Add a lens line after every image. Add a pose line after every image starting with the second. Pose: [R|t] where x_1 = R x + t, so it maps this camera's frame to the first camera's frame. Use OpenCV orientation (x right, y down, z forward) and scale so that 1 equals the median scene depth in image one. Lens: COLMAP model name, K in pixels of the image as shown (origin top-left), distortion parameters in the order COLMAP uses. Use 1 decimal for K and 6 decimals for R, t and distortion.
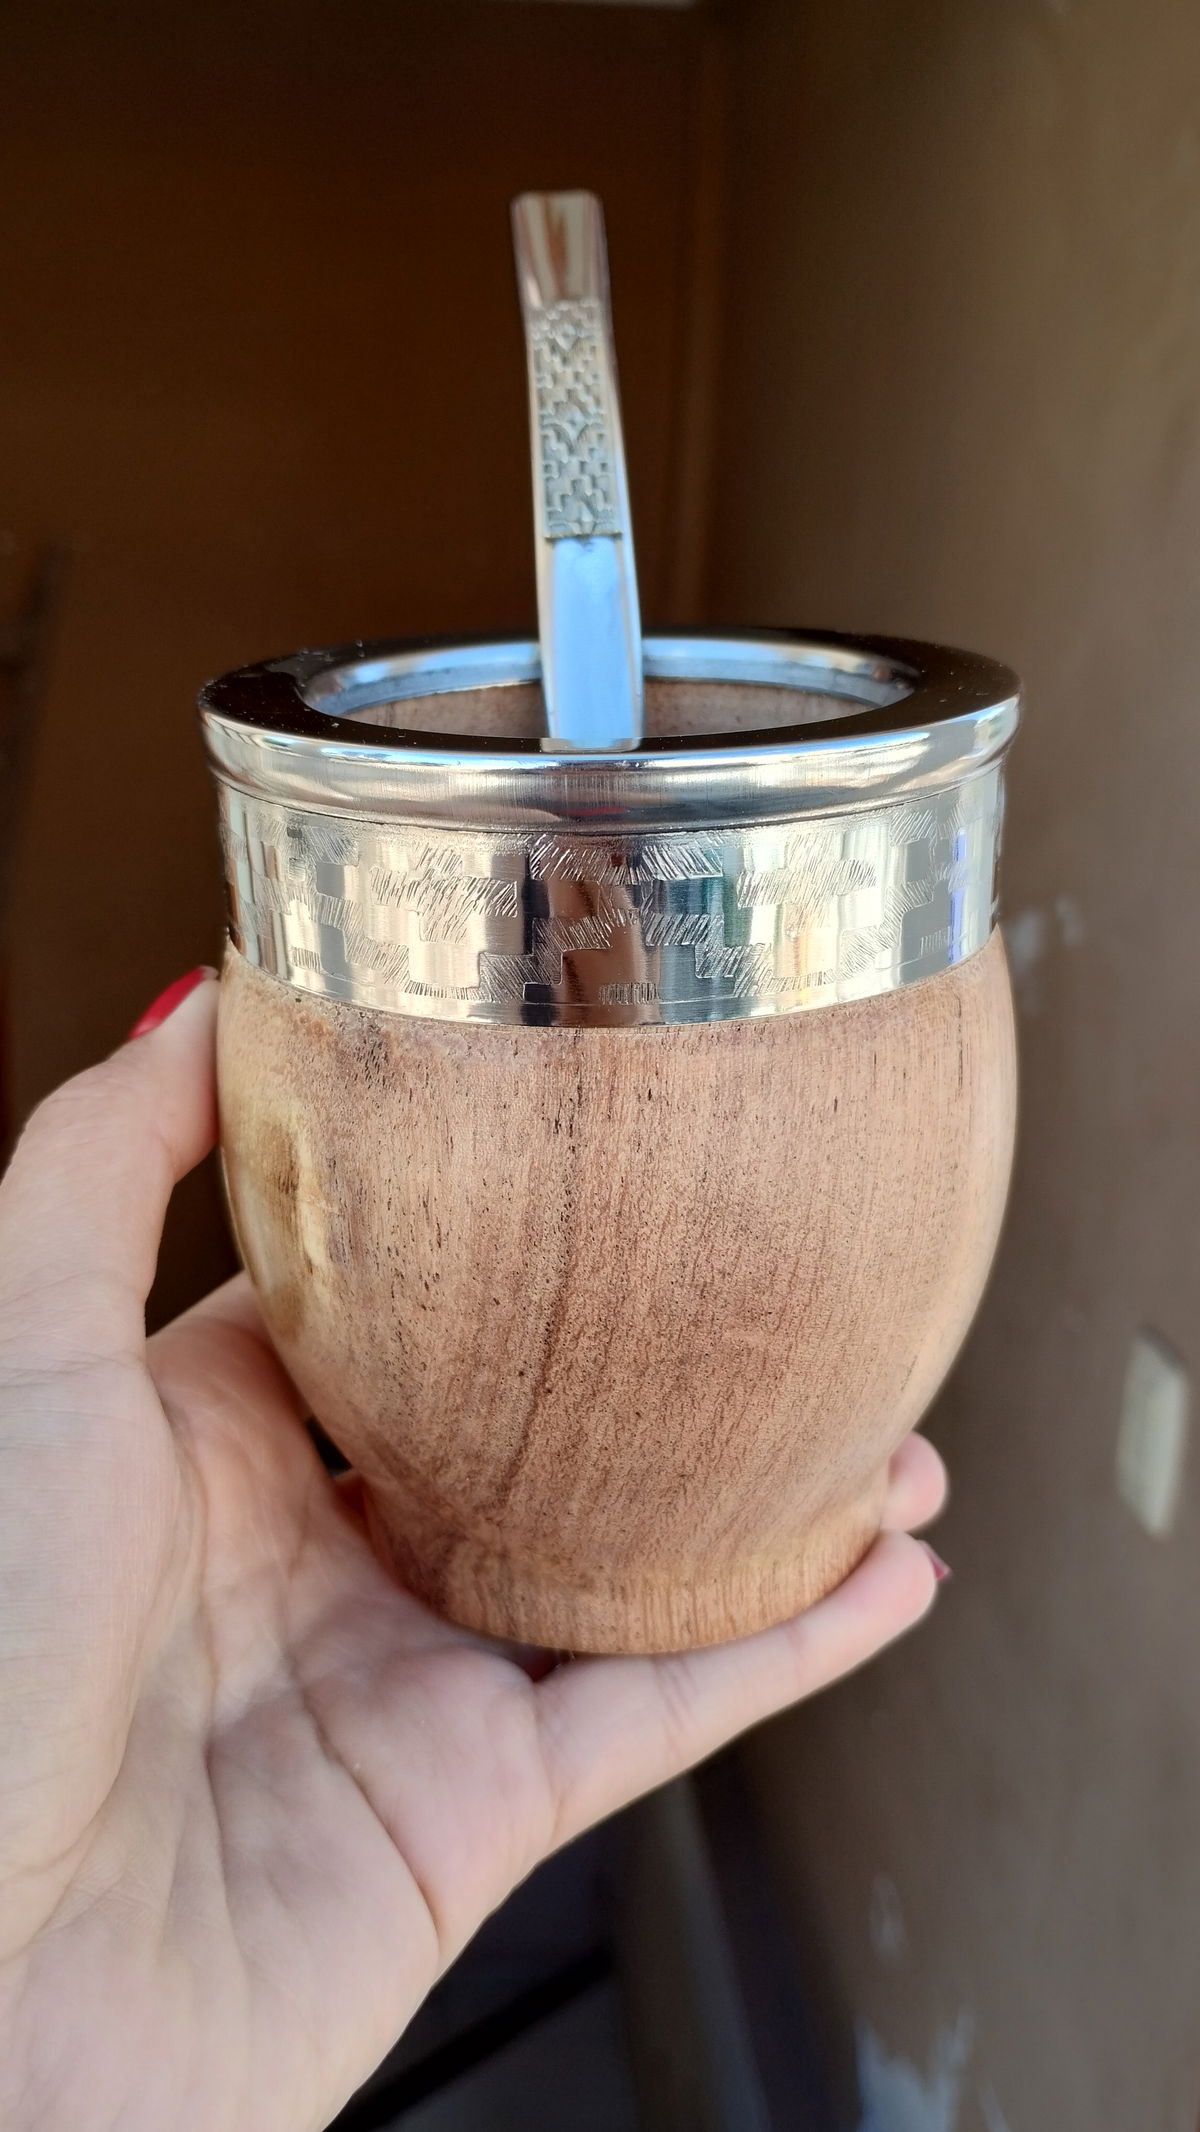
lens RADIAL K [[1813.2, 0, 600.0], [0, 1813.2, 1066.0], [0, 0, 1]] dist [0.056321, -0.115800]
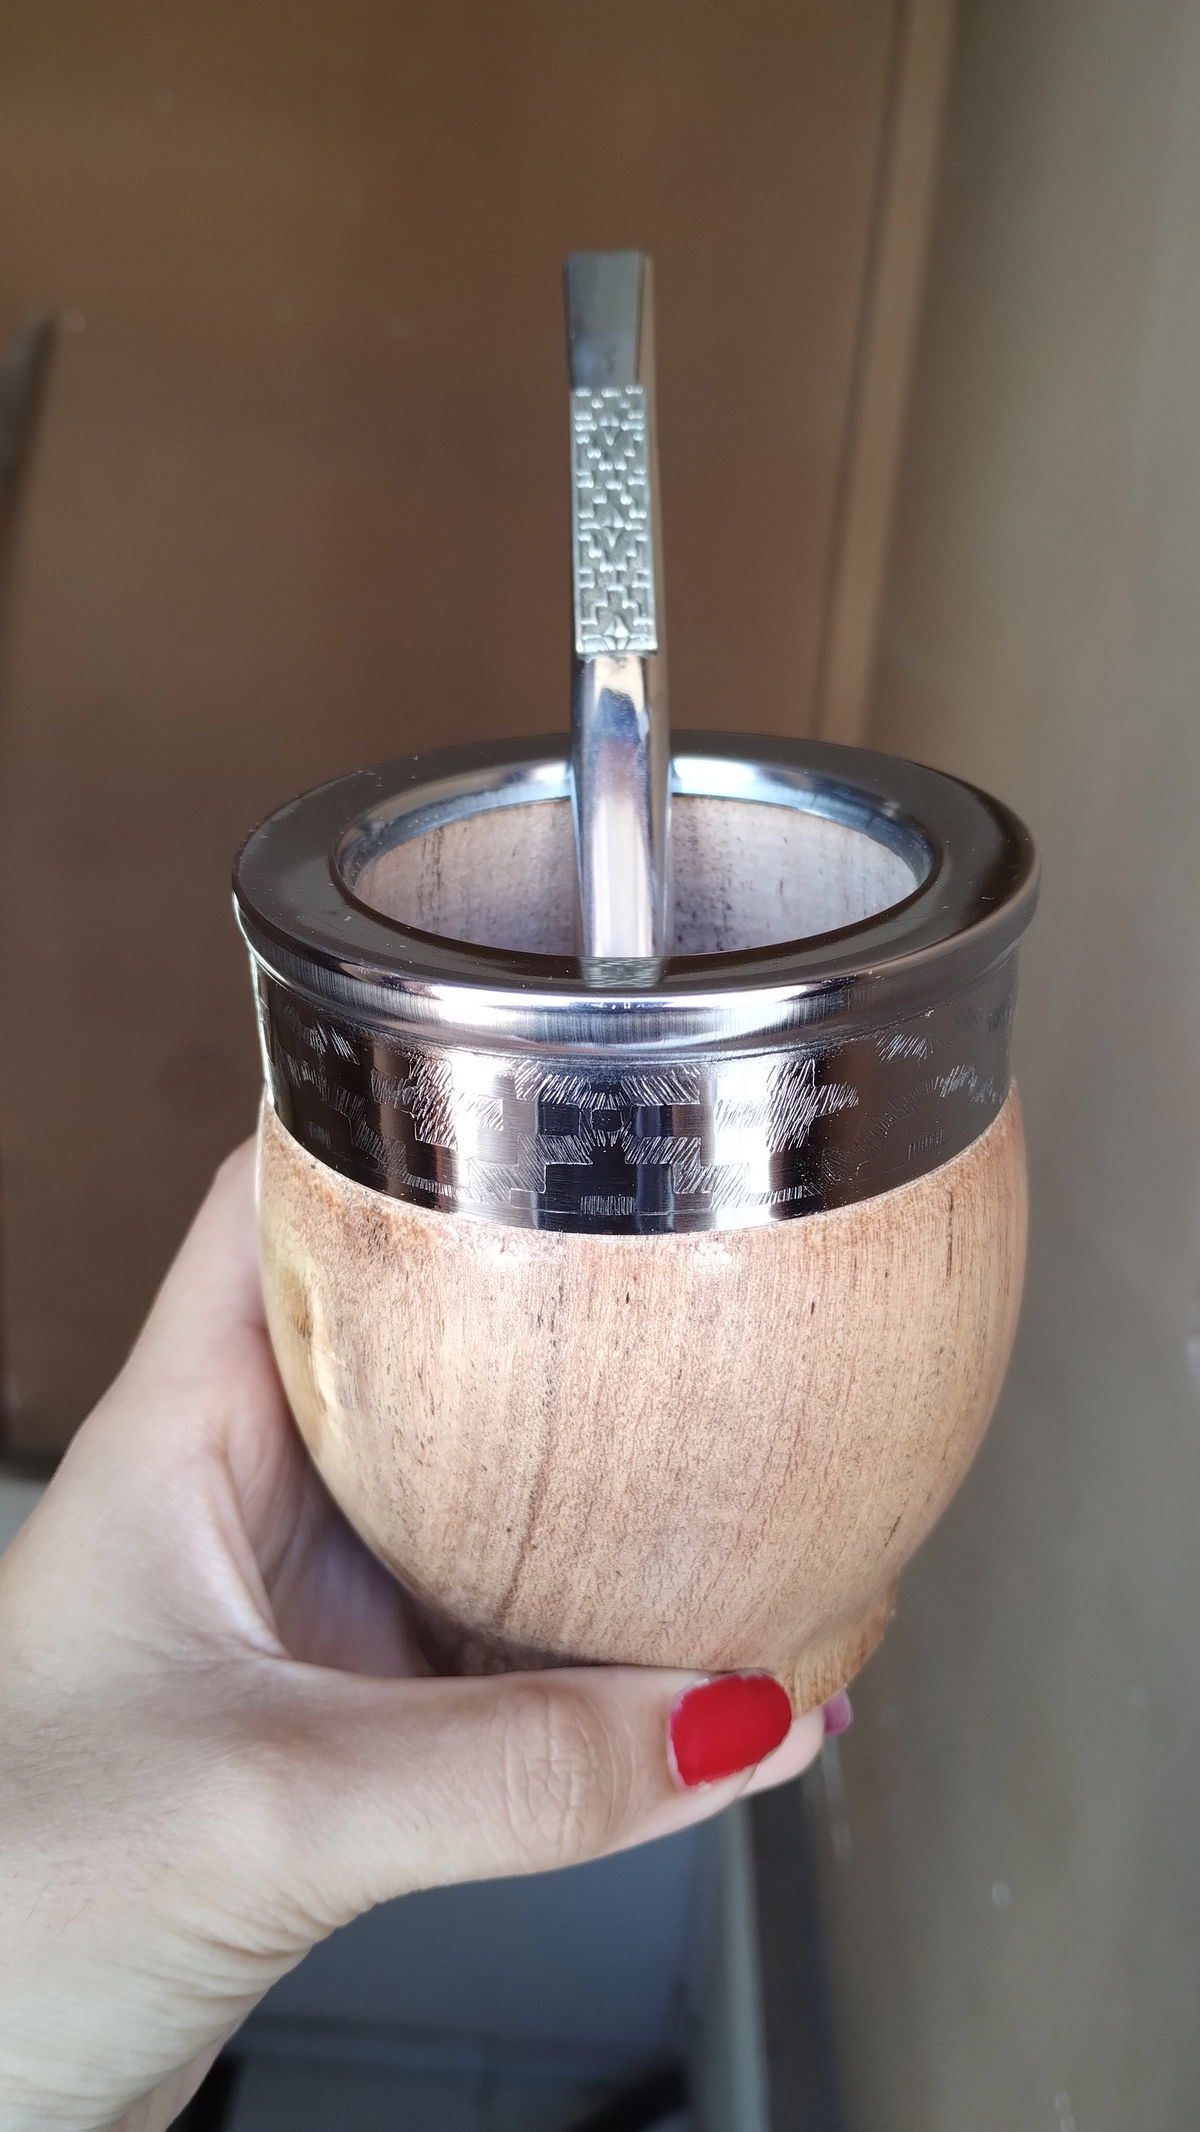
lens RADIAL K [[1813.2, 0, 600.0], [0, 1813.2, 1066.0], [0, 0, 1]] dist [0.056321, -0.115800]
pose [[0.993666, 0.044634, -0.103130, 0.108579], [-0.033805, 0.993953, 0.104469, -0.216027], [0.107170, -0.100321, 0.989167, -0.019975]]
